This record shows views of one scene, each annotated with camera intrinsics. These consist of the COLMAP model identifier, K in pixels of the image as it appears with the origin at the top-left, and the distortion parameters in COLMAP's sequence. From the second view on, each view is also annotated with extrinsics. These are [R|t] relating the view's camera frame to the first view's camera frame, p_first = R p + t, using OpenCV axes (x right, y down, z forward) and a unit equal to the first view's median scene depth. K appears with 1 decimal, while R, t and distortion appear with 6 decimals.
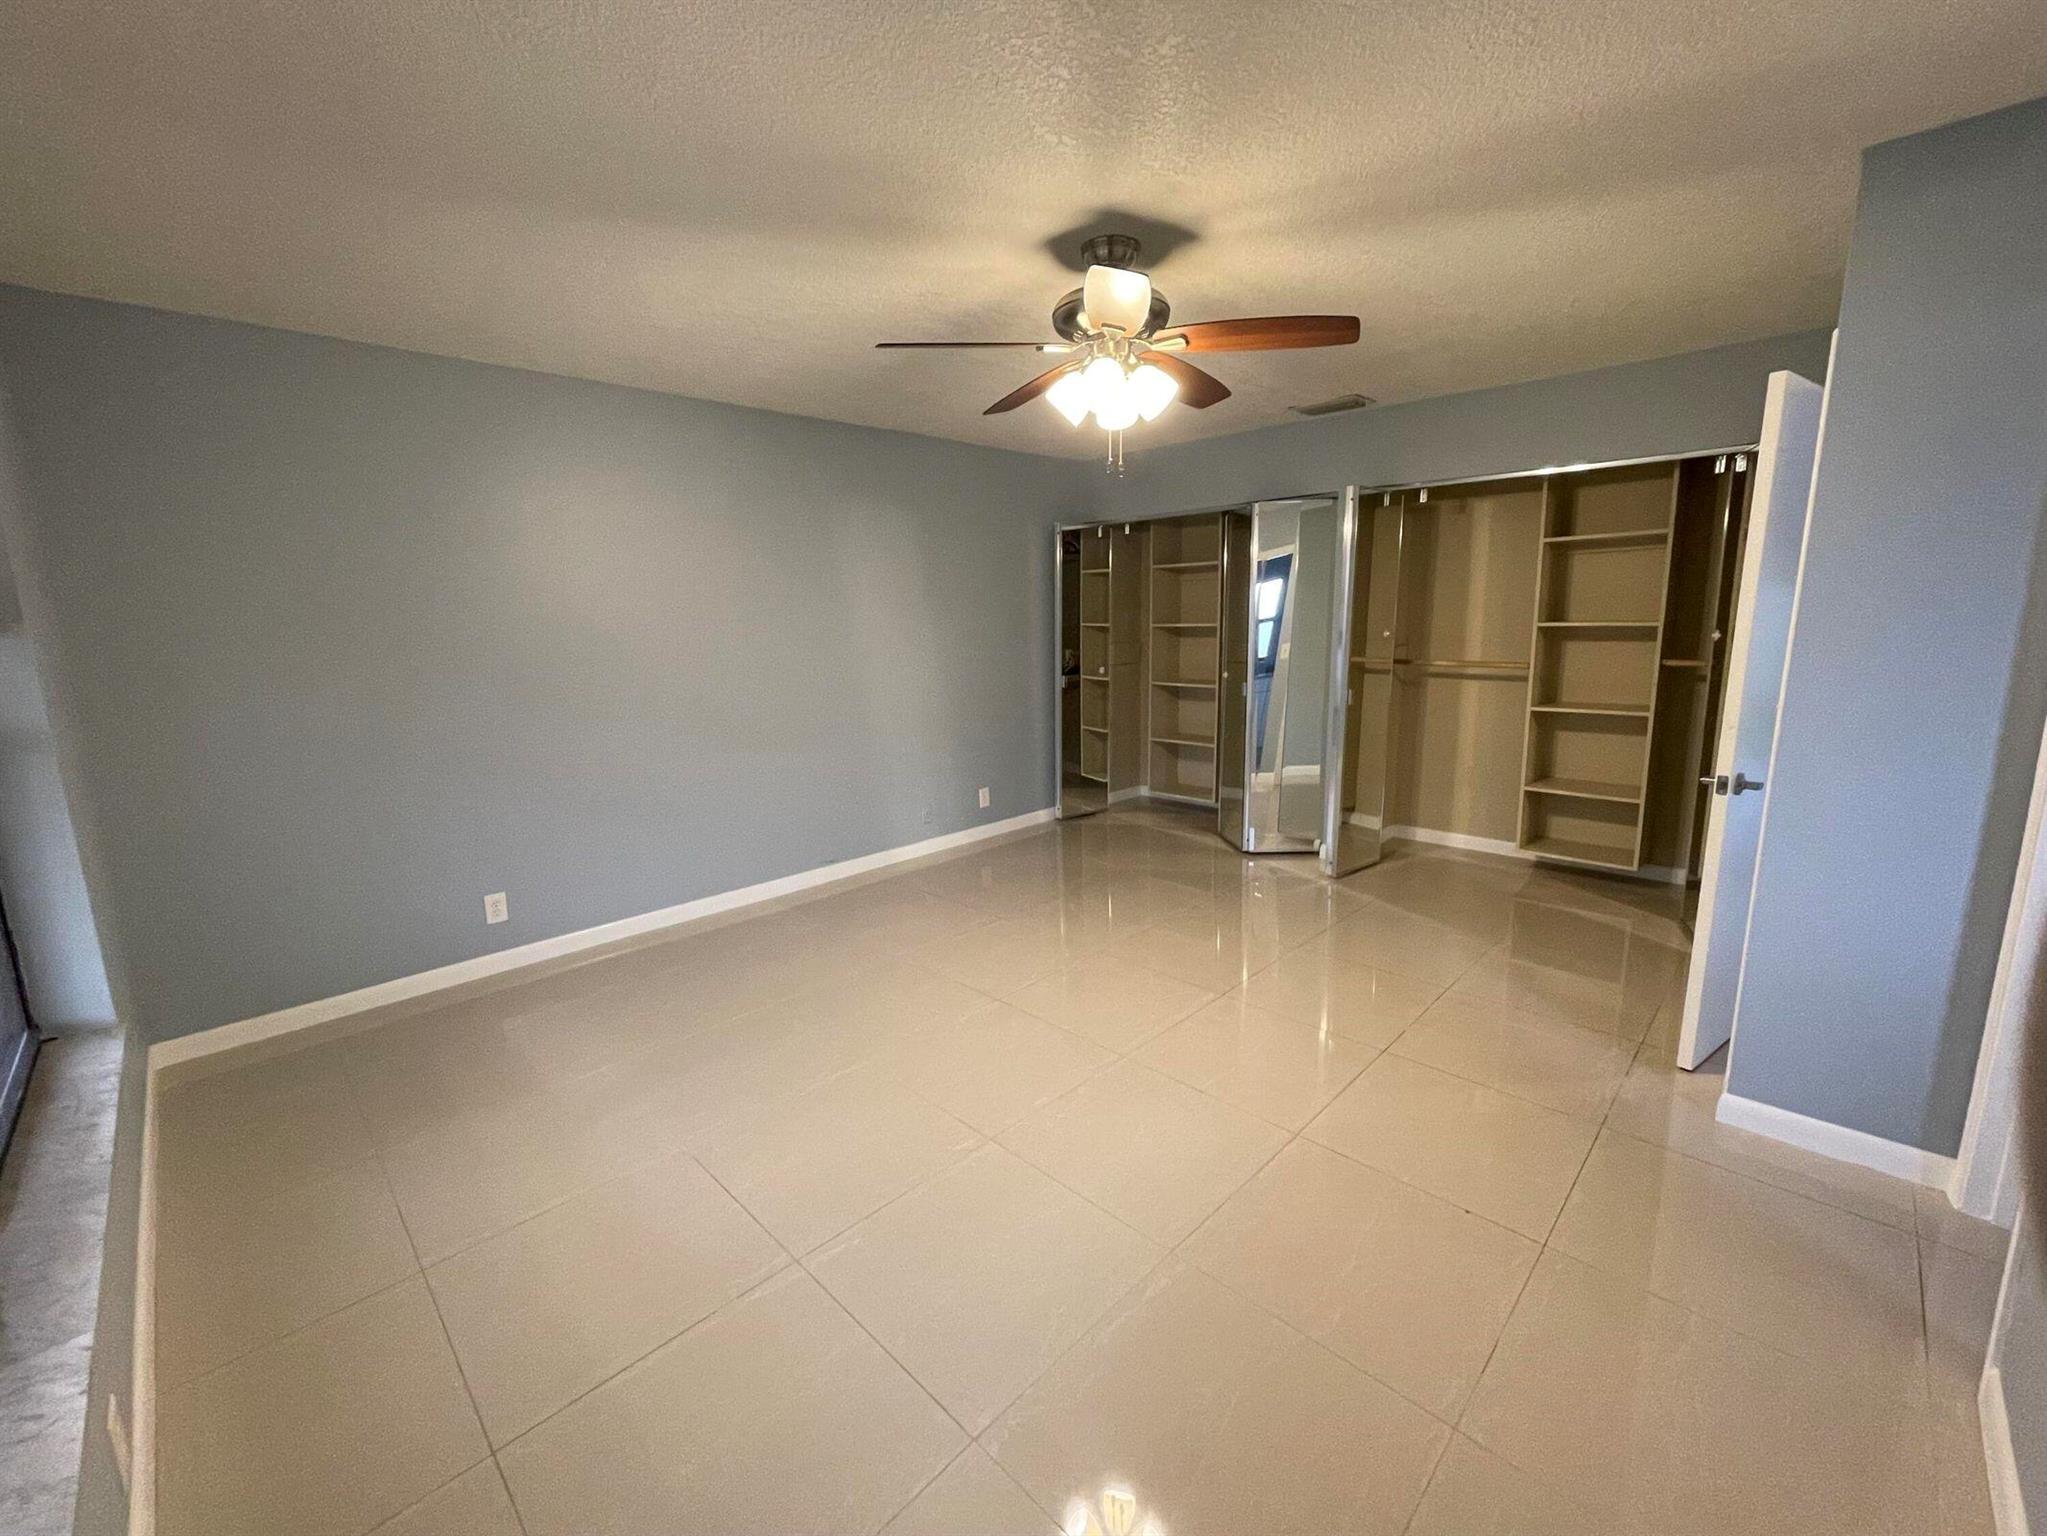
lens RADIAL K [[827.3, 0, 1029.6], [0, 827.3, 778.8], [0, 0, 1]] dist [-0.004248, -0.000717]
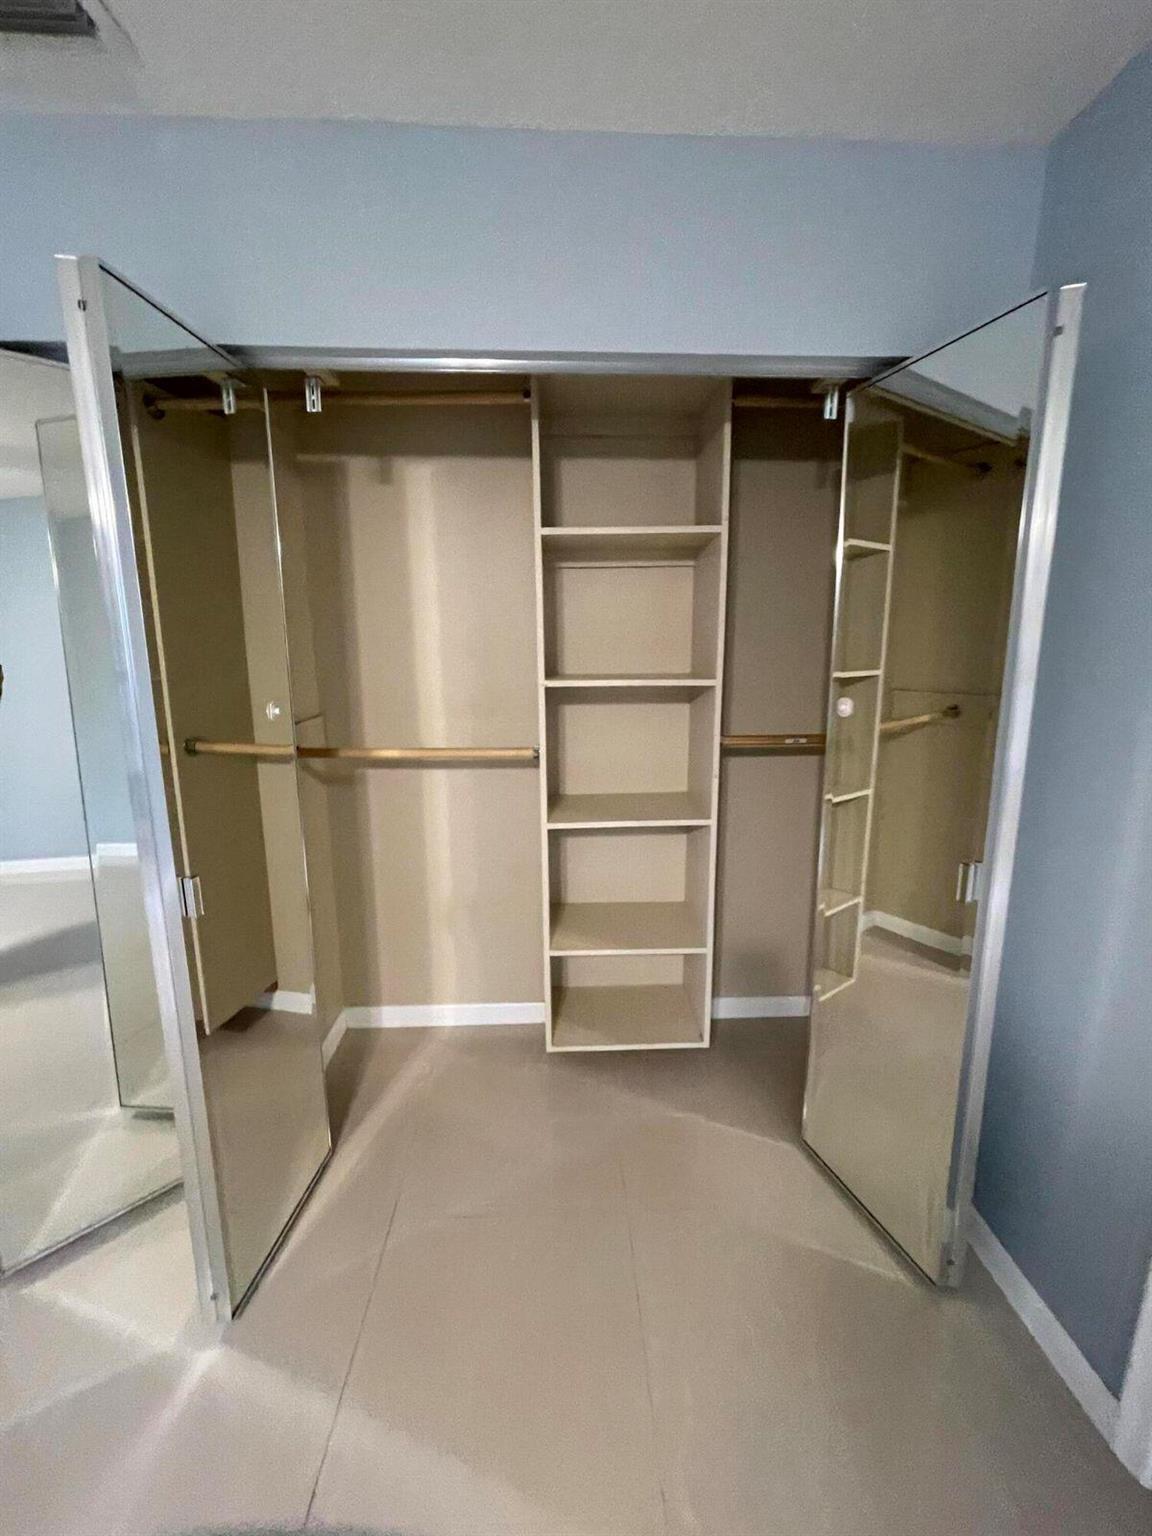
lens RADIAL K [[620.8, 0, 584.5], [0, 620.8, 772.7], [0, 0, 1]] dist [-0.004248, -0.000717]
pose [[0.674397, -0.119910, 0.728567, 0.278759], [0.129263, 0.990660, 0.043394, -0.124501], [-0.726966, 0.064912, 0.683599, 0.615438]]
